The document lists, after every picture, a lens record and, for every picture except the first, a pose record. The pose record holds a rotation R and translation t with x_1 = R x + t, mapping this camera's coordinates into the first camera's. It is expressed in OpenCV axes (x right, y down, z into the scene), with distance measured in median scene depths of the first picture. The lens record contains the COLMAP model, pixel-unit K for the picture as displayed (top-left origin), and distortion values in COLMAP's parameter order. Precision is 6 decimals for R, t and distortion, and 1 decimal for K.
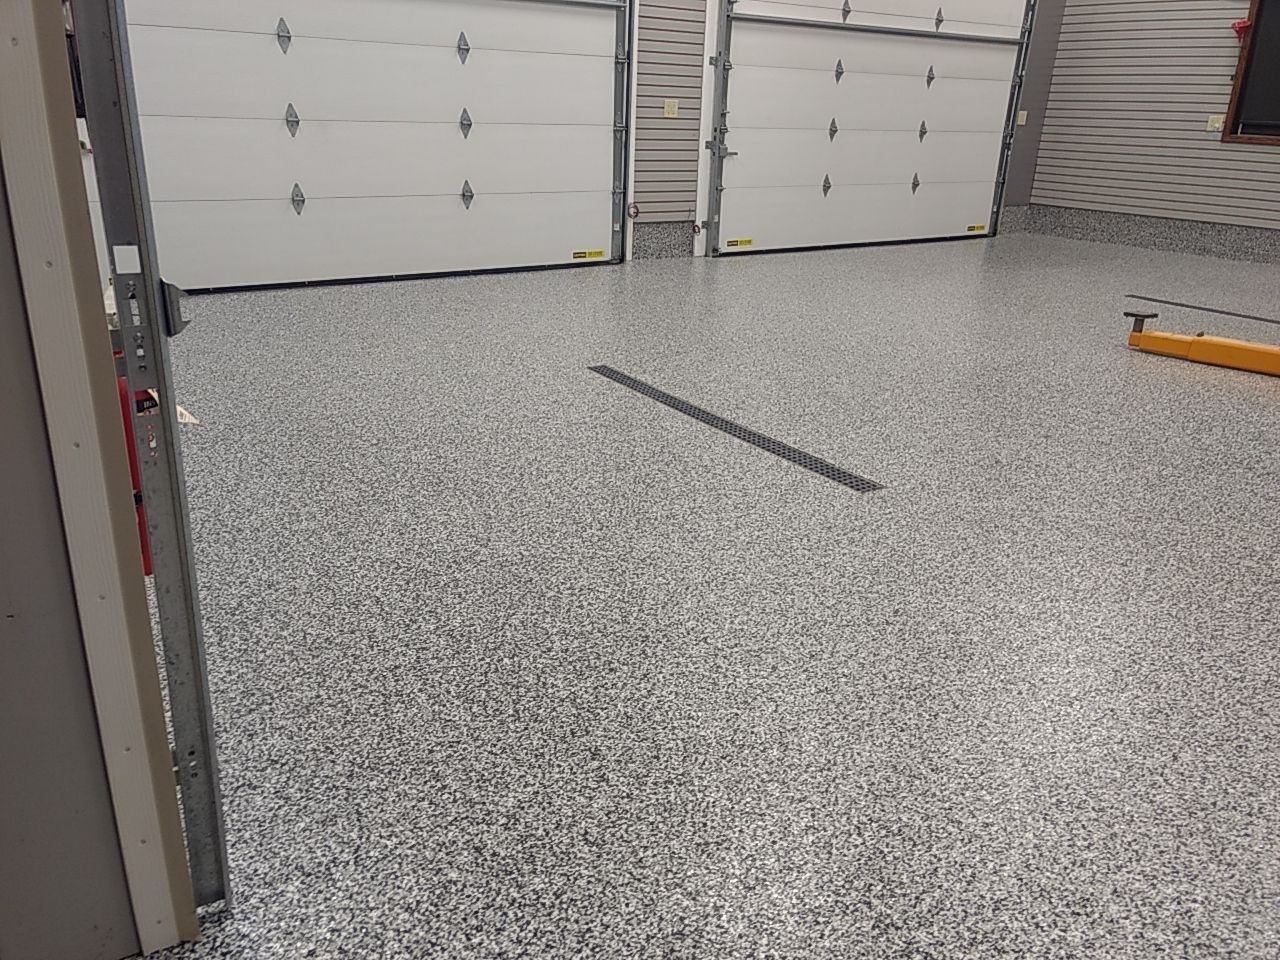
lens RADIAL K [[999.7, 0, 644.4], [0, 999.7, 477.8], [0, 0, 1]] dist [0.032881, 0.013651]
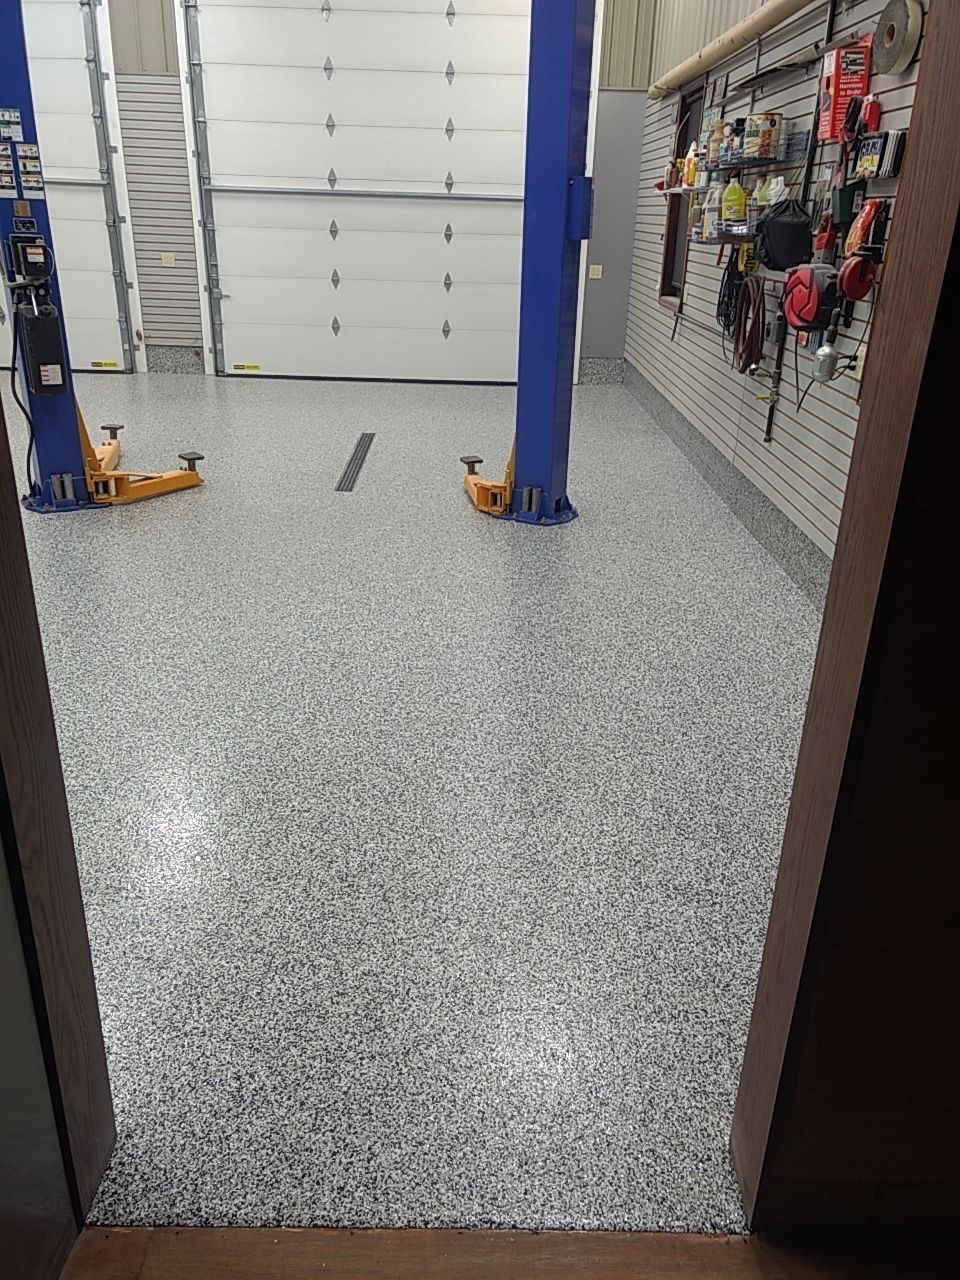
lens RADIAL K [[999.7, 0, 480.0], [0, 999.7, 640.0], [0, 0, 1]] dist [0.032881, 0.013651]
pose [[0.819263, 0.210047, -0.533562, 1.138862], [-0.197445, 0.976927, 0.081417, -0.063172], [0.538352, 0.038647, 0.841833, 0.112108]]
